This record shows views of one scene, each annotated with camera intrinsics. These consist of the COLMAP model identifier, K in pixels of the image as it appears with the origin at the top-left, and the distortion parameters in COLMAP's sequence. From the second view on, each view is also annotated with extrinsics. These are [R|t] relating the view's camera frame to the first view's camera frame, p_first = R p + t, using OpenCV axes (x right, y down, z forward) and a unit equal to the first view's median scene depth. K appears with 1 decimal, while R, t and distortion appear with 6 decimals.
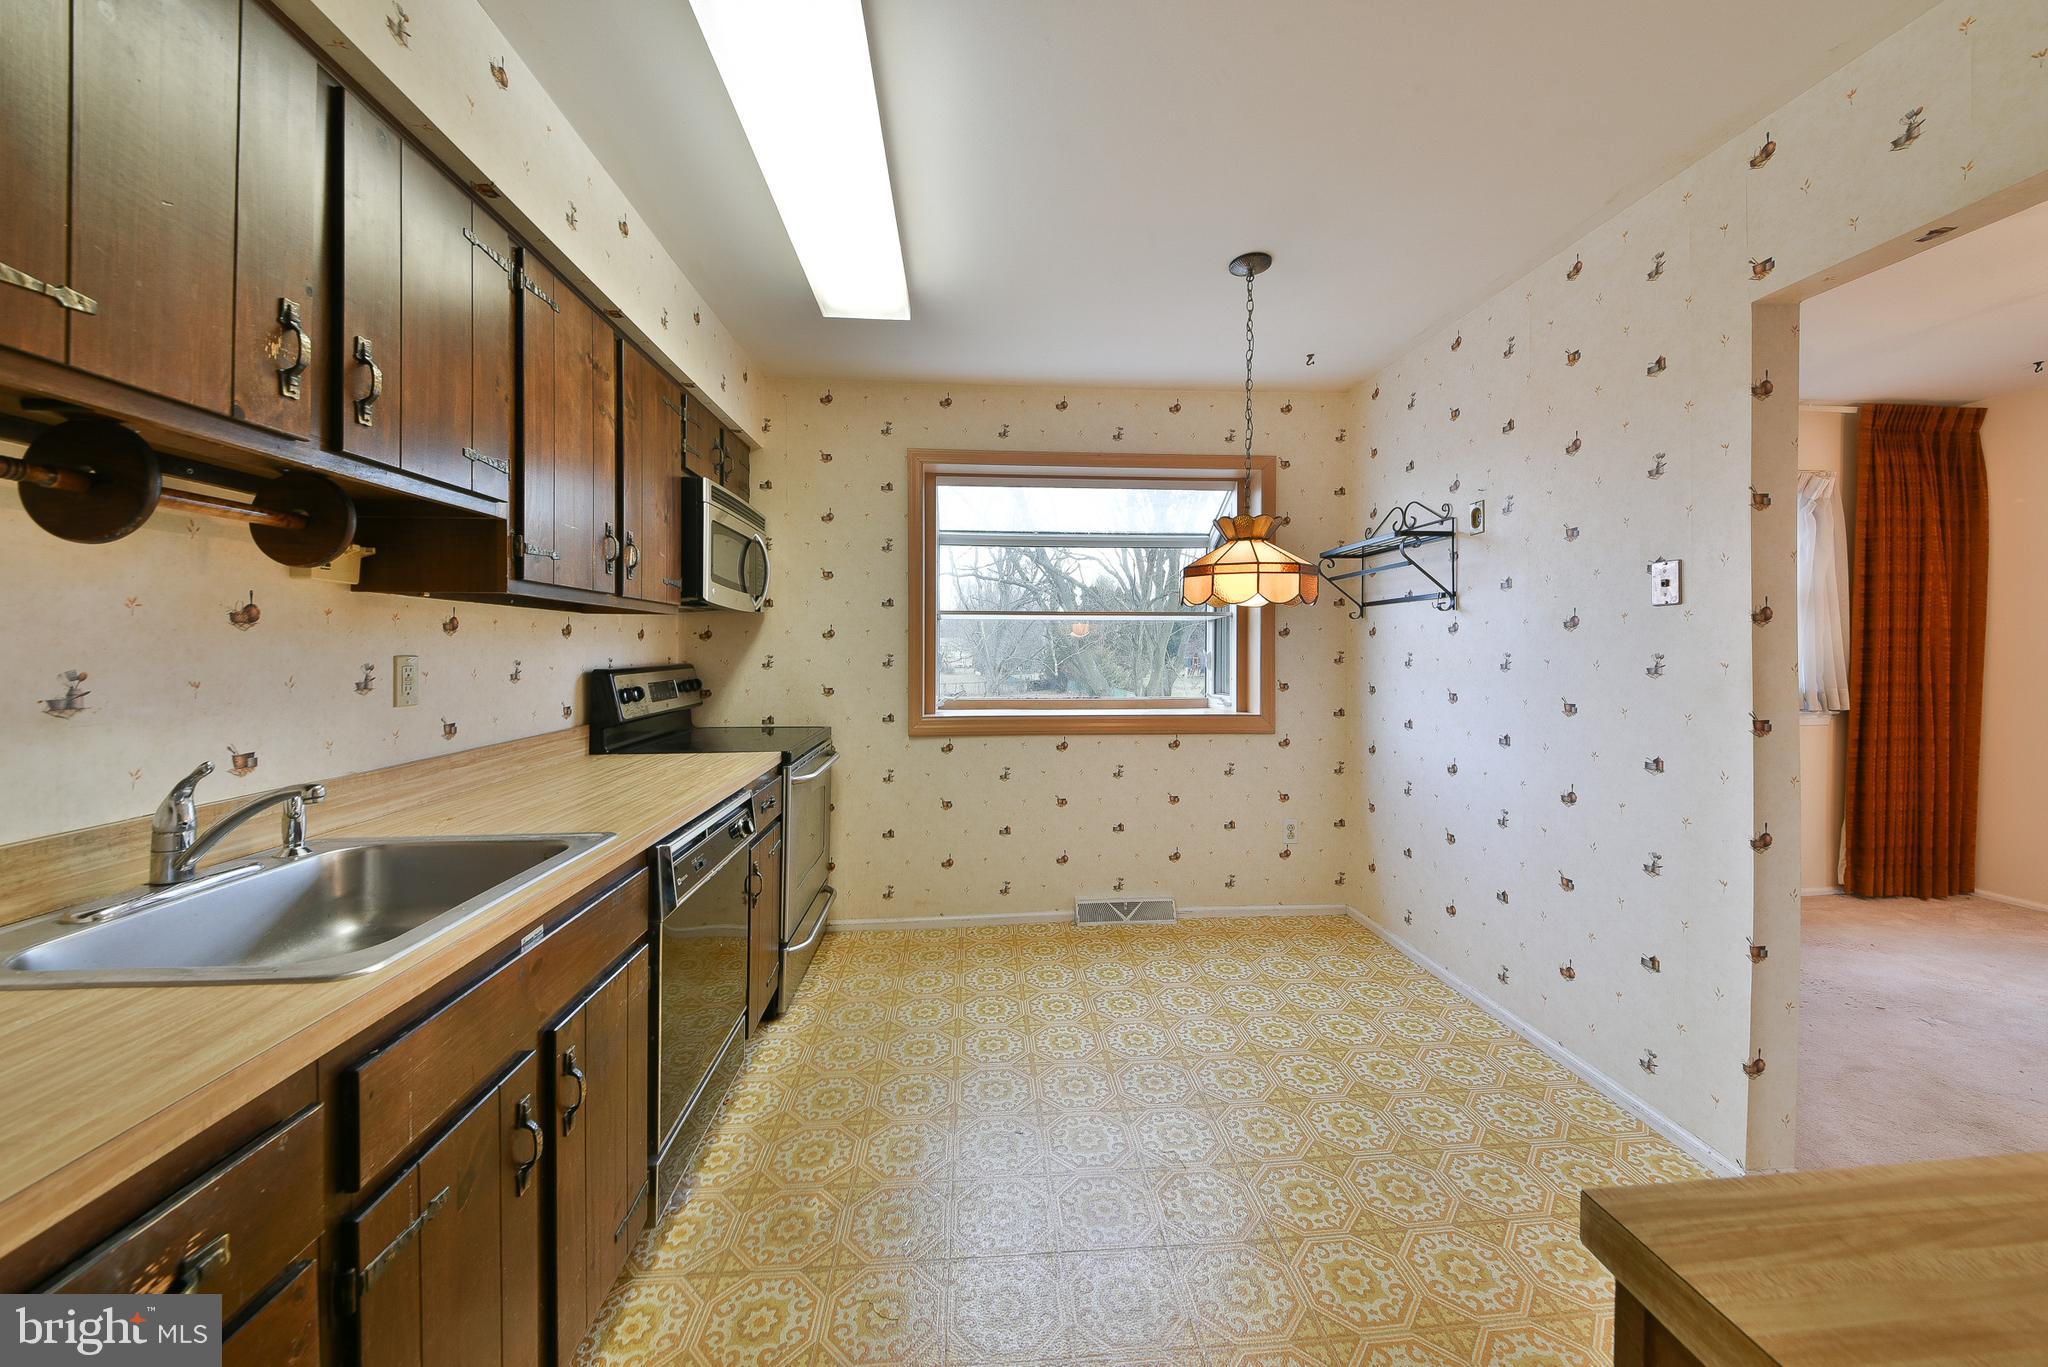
lens RADIAL K [[710.6, 0, 1069.4], [0, 710.6, 651.3], [0, 0, 1]] dist [-0.023063, -0.002577]
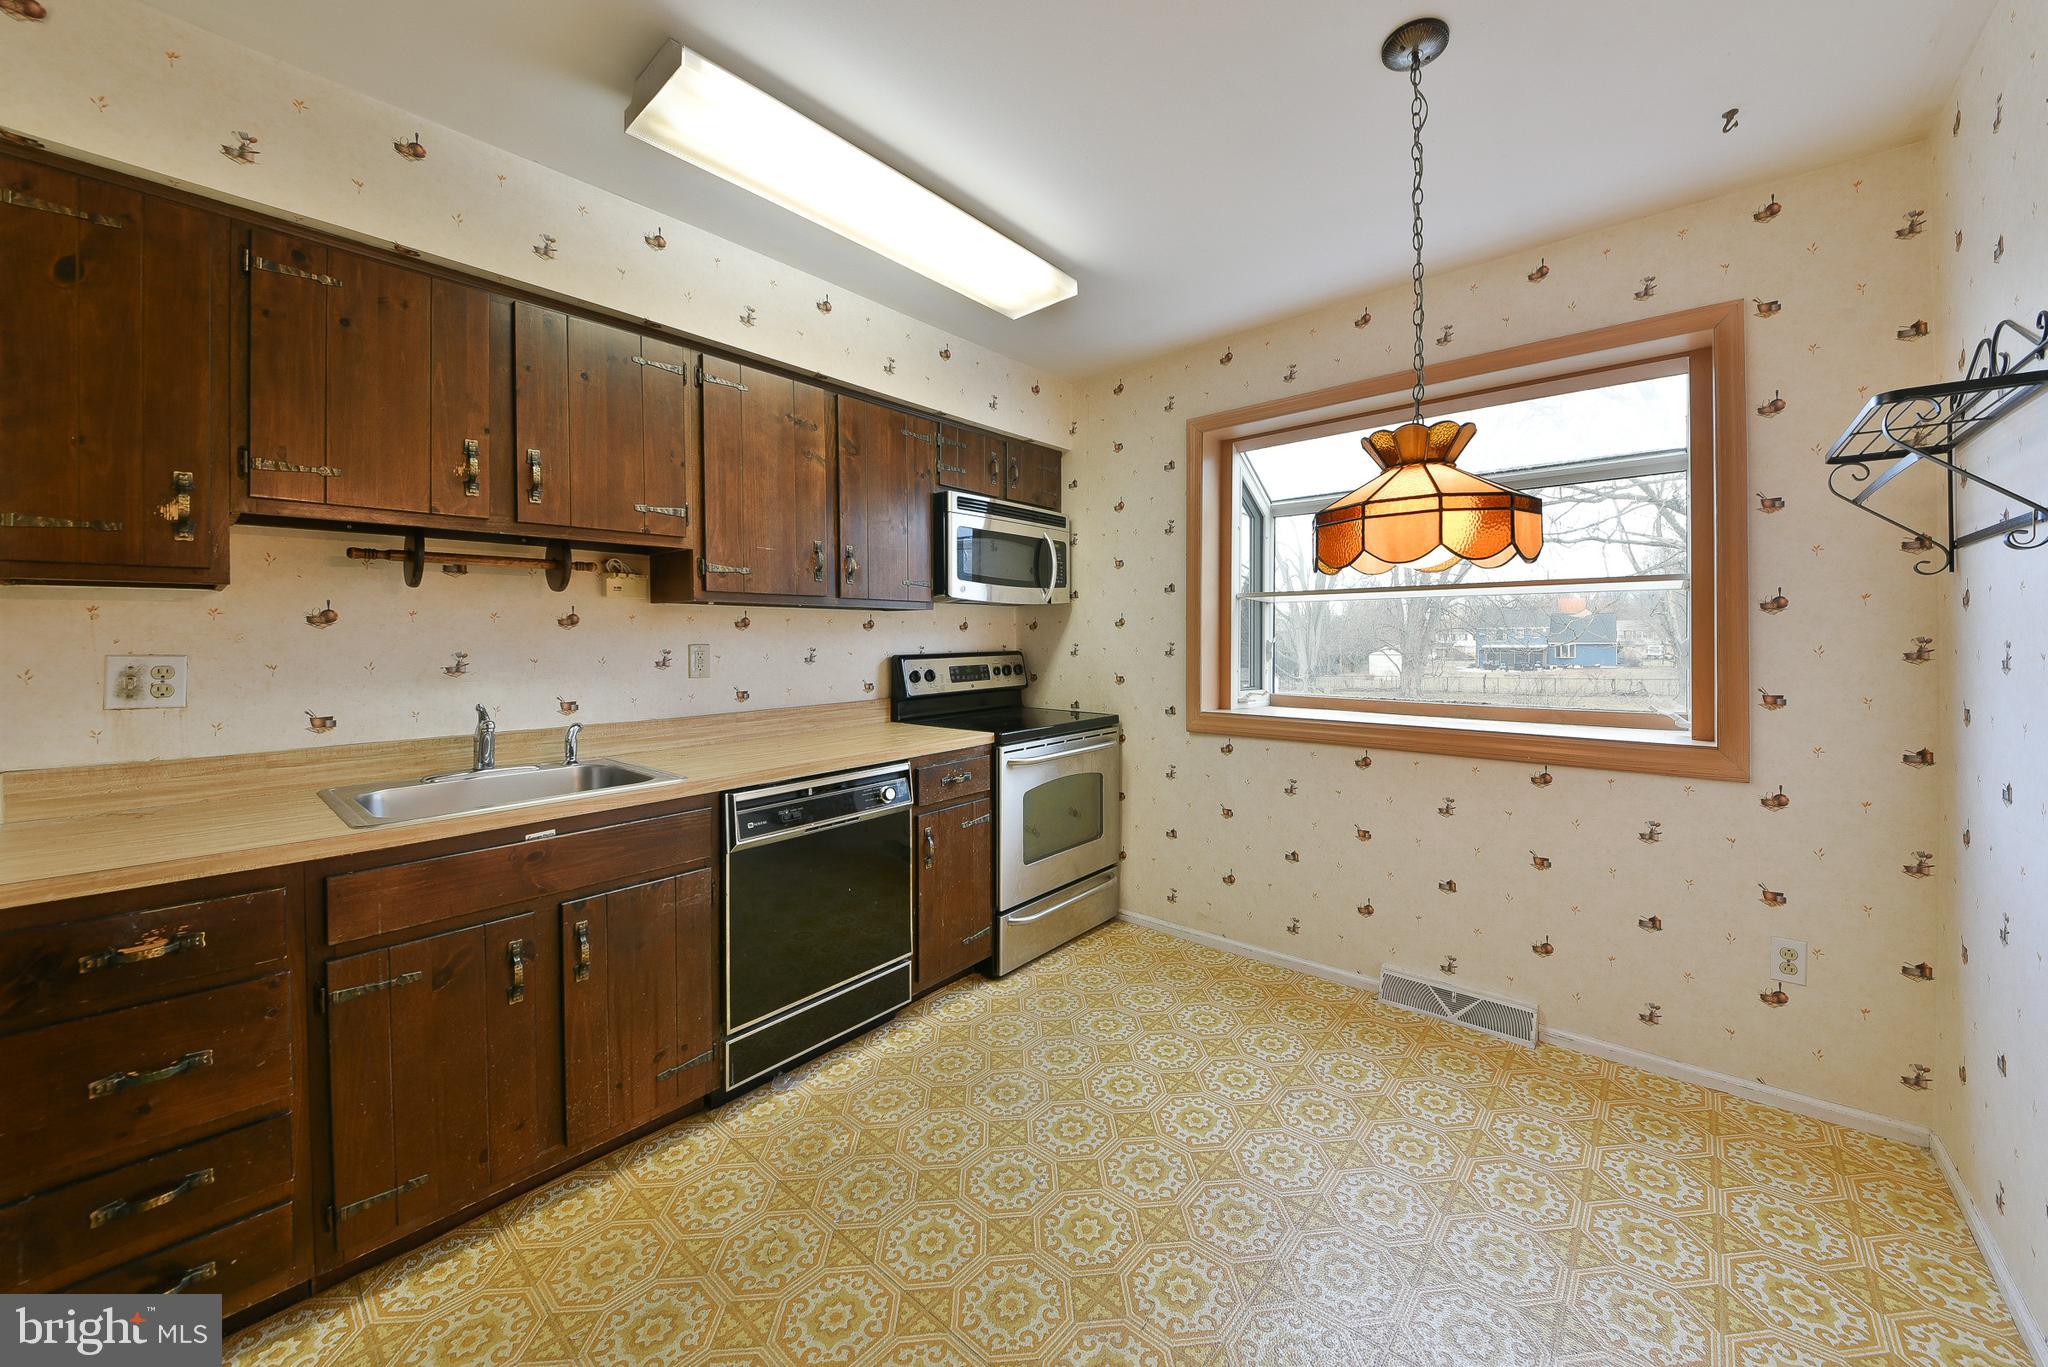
lens RADIAL K [[710.6, 0, 961.8], [0, 710.6, 640.4], [0, 0, 1]] dist [-0.023063, -0.002577]
pose [[0.689329, -0.001678, -0.724447, 0.262984], [0.002782, 0.999996, 0.000330, -0.000394], [0.724443, -0.002243, 0.689331, 0.168349]]
